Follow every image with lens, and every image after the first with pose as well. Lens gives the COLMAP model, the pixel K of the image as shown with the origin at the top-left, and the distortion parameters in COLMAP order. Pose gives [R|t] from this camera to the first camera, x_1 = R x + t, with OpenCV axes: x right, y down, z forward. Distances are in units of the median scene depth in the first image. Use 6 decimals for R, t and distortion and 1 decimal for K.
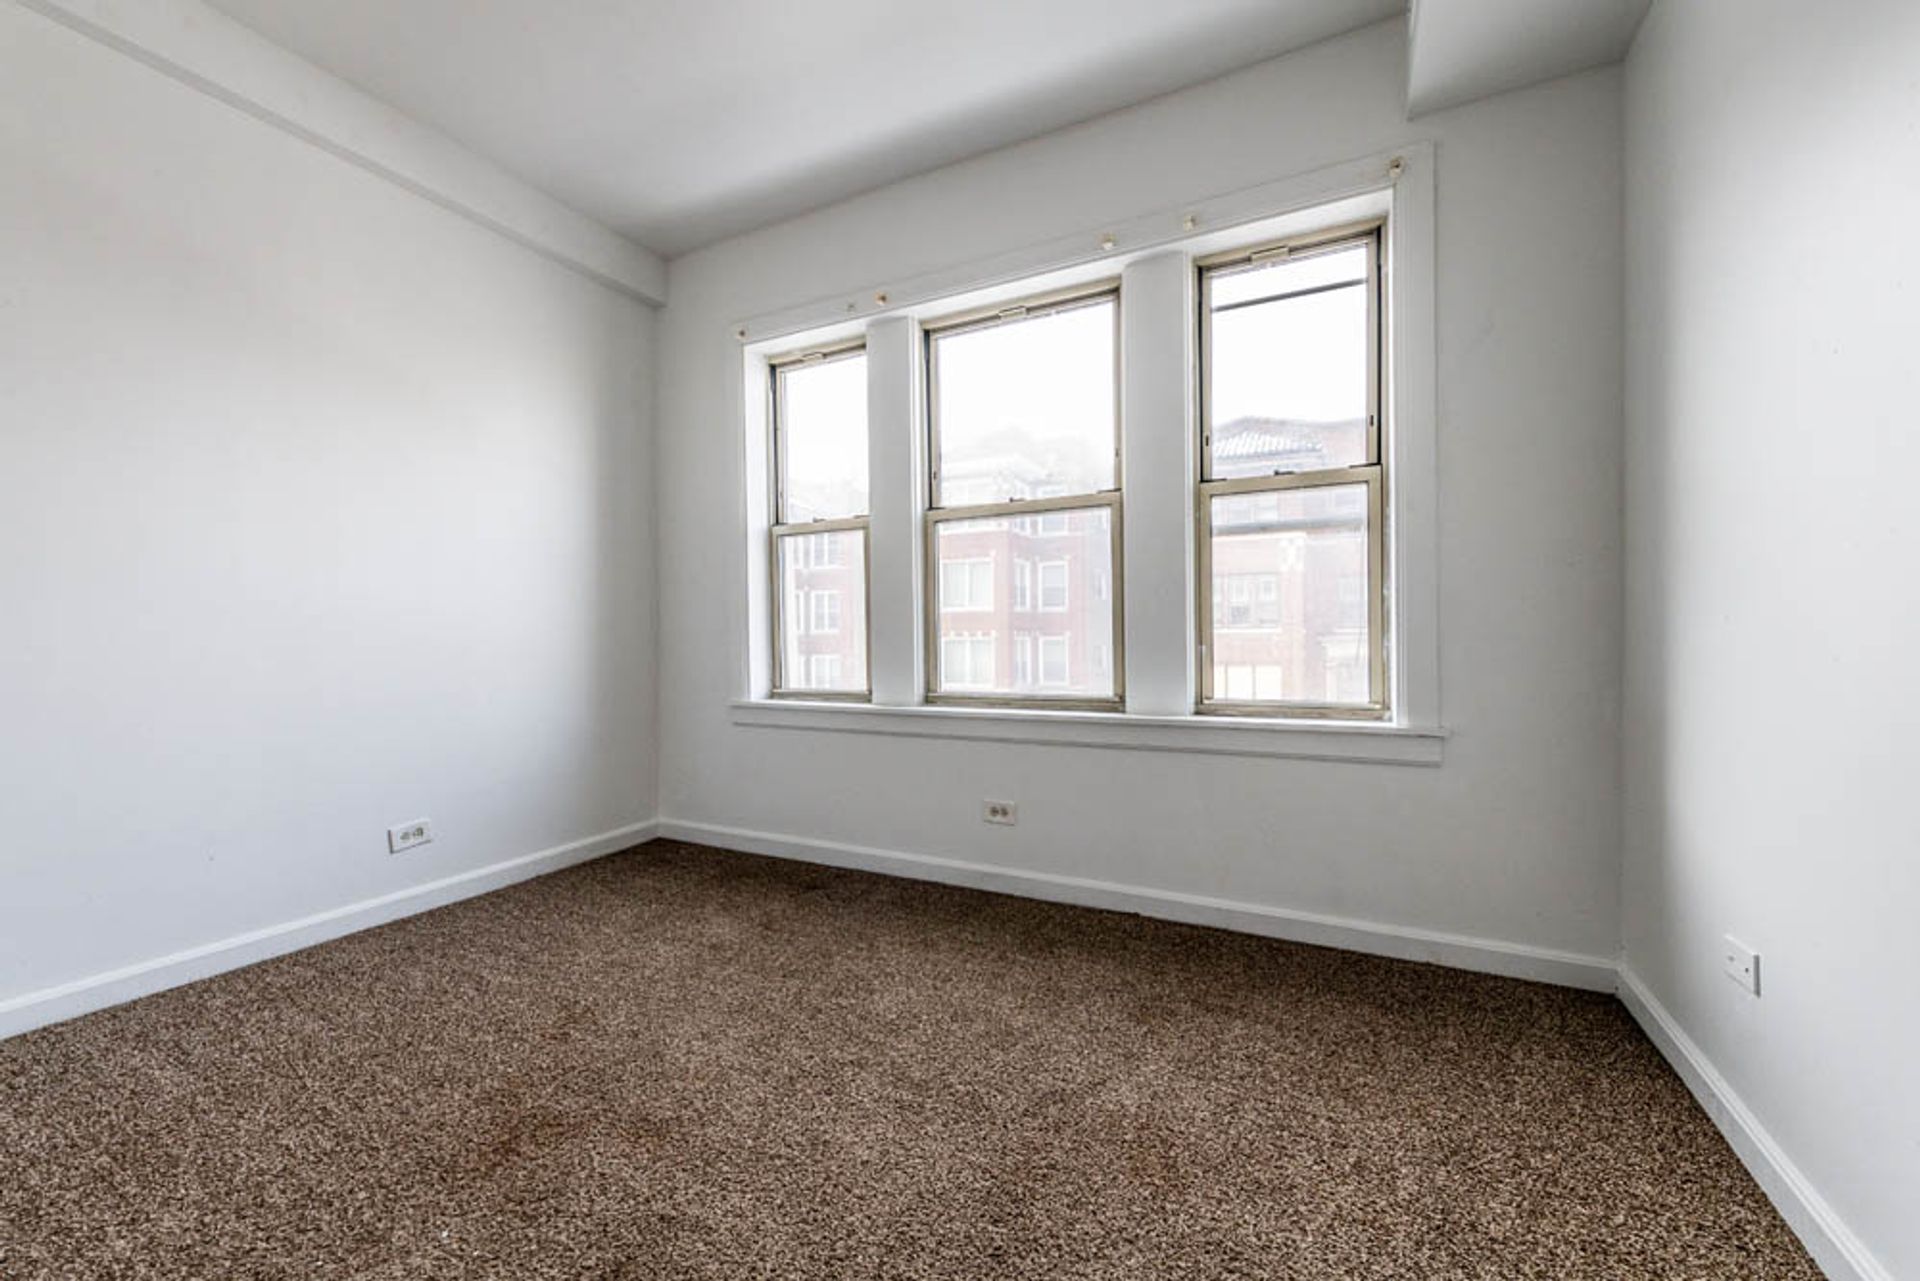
lens RADIAL K [[737.8, 0, 975.5], [0, 737.8, 639.9], [0, 0, 1]] dist [0.015556, -0.004364]
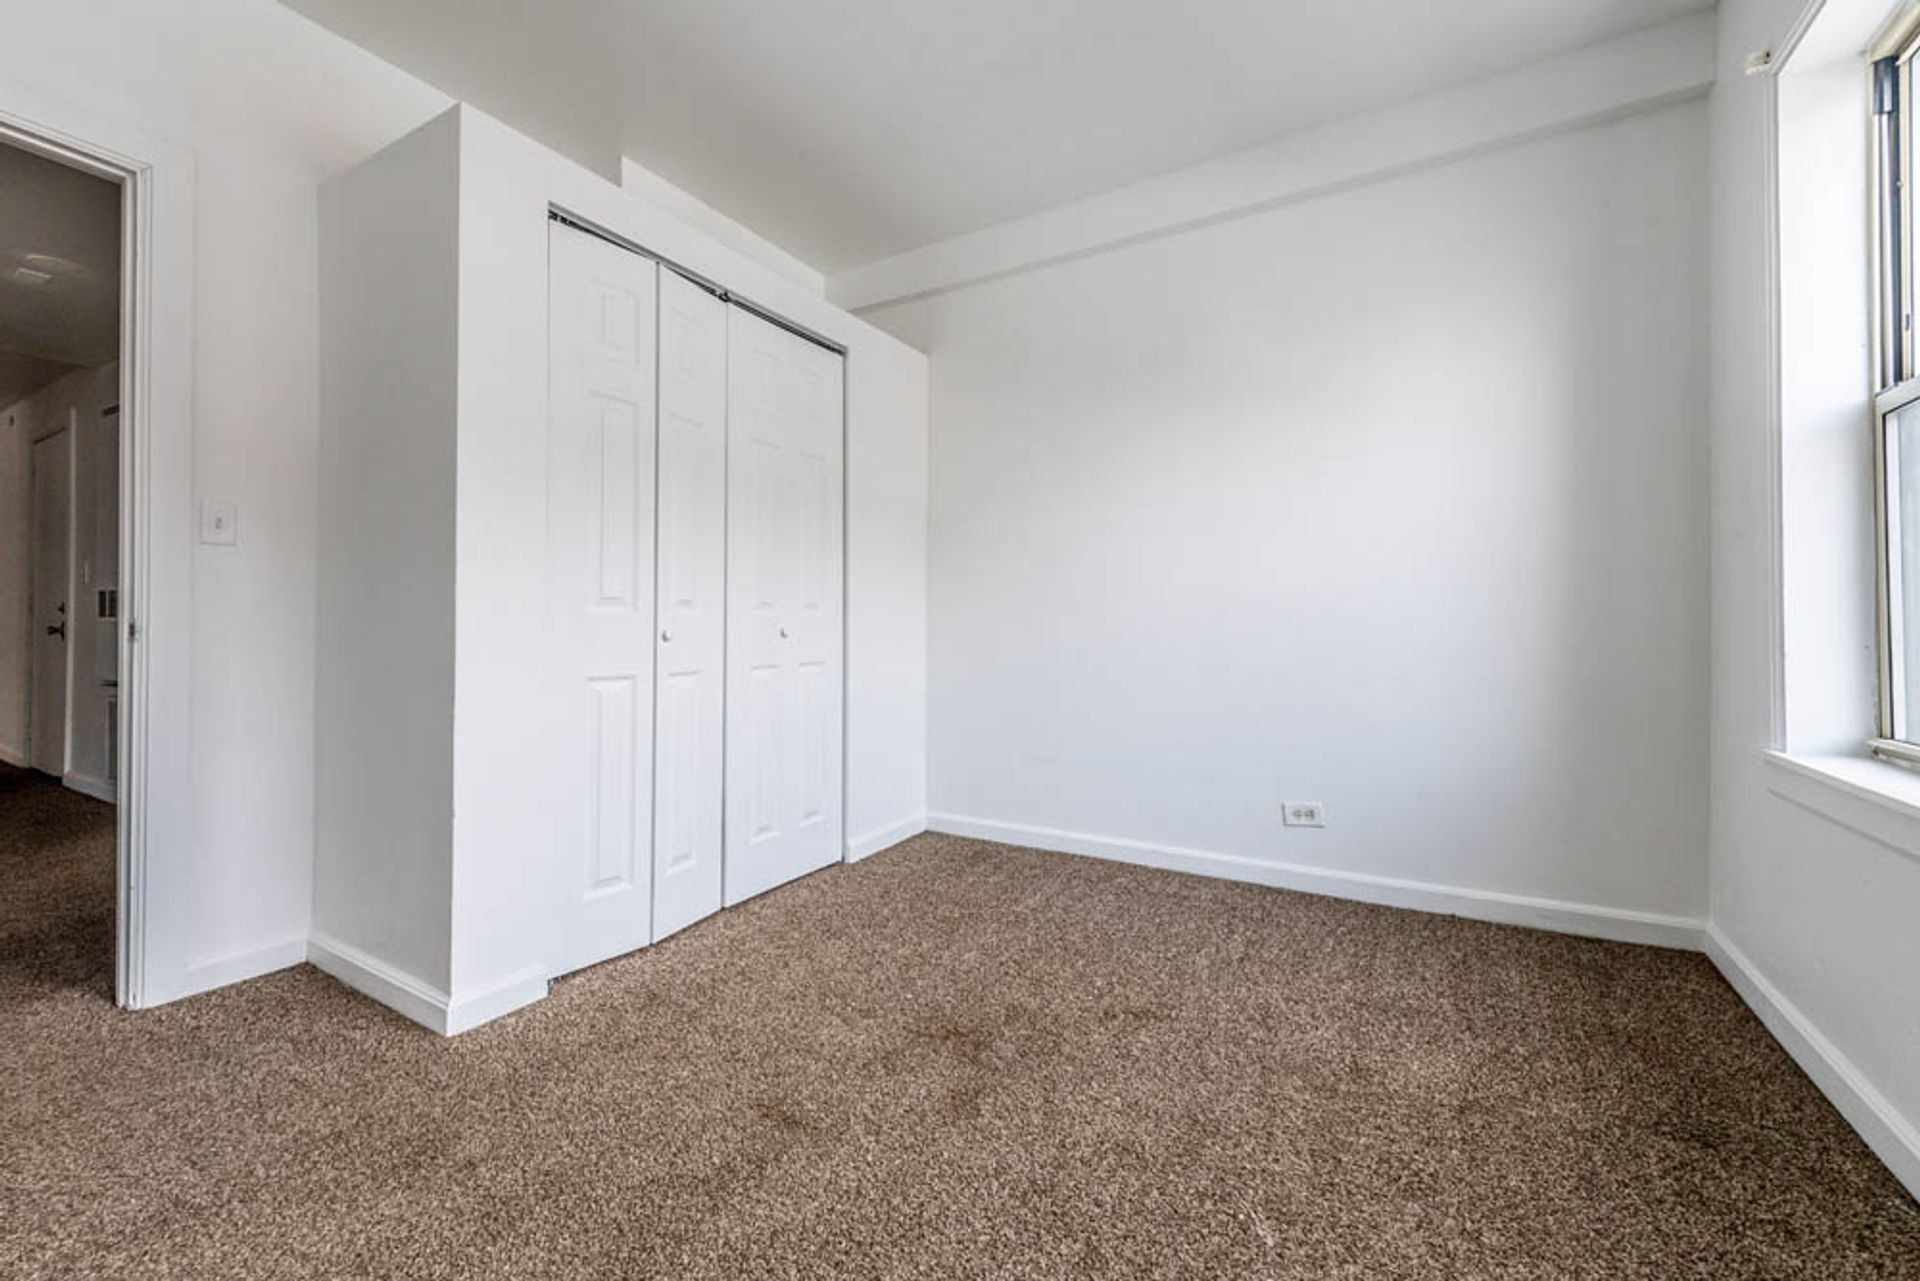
lens RADIAL K [[771.0, 0, 965.5], [0, 771.0, 619.3], [0, 0, 1]] dist [0.020591, -0.007490]
pose [[-0.071825, -0.001453, -0.997416, 0.336275], [-0.003553, 0.999993, -0.001201, -0.009042], [0.997411, 0.003457, -0.071830, 0.556246]]
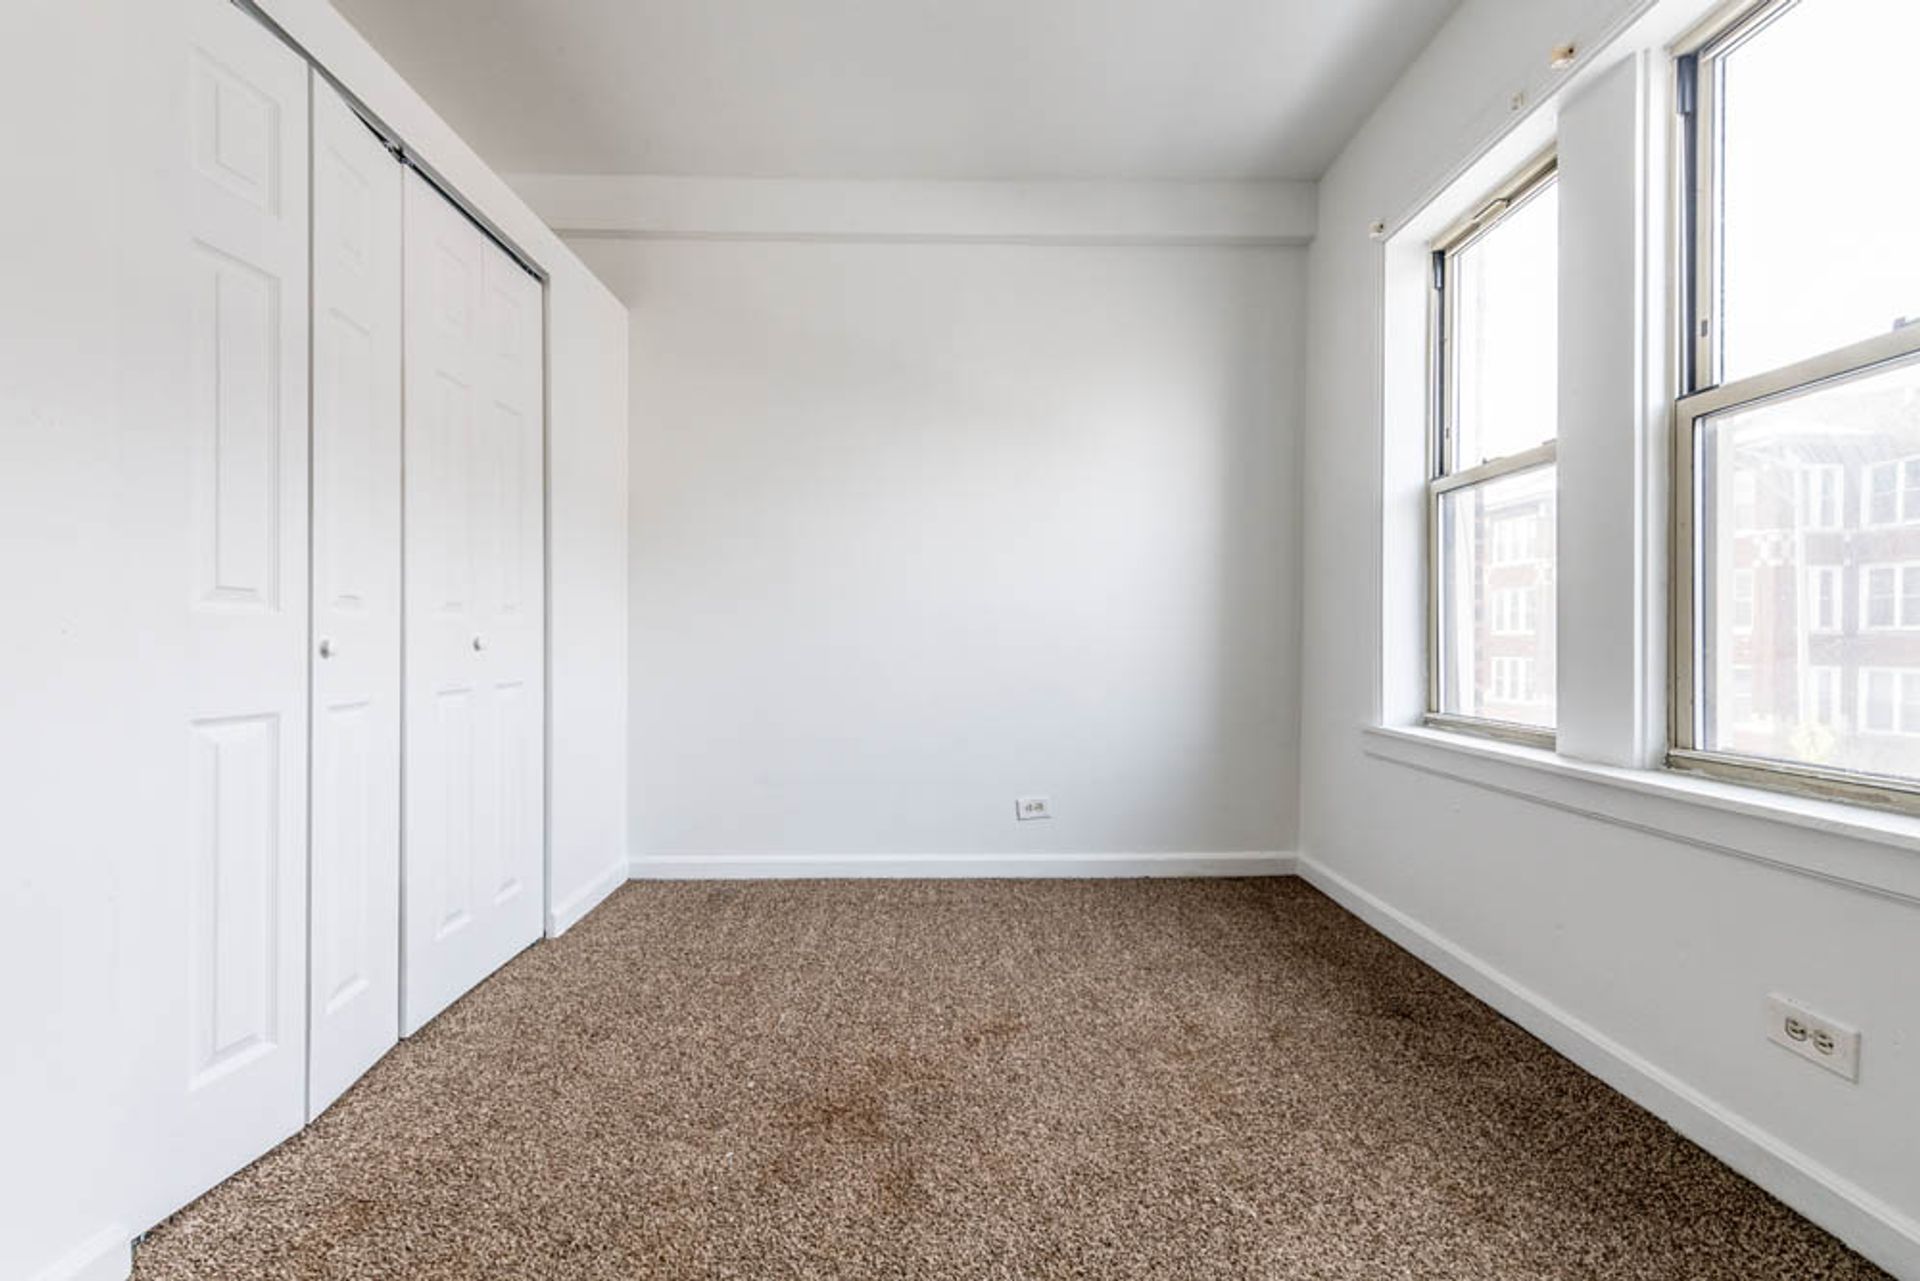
lens RADIAL K [[756.3, 0, 952.6], [0, 756.3, 642.3], [0, 0, 1]] dist [0.019388, -0.007156]
pose [[0.454881, 0.014077, -0.890441, 0.207305], [-0.009093, 0.999896, 0.011163, -0.005990], [0.890506, 0.003020, 0.454961, 0.326557]]
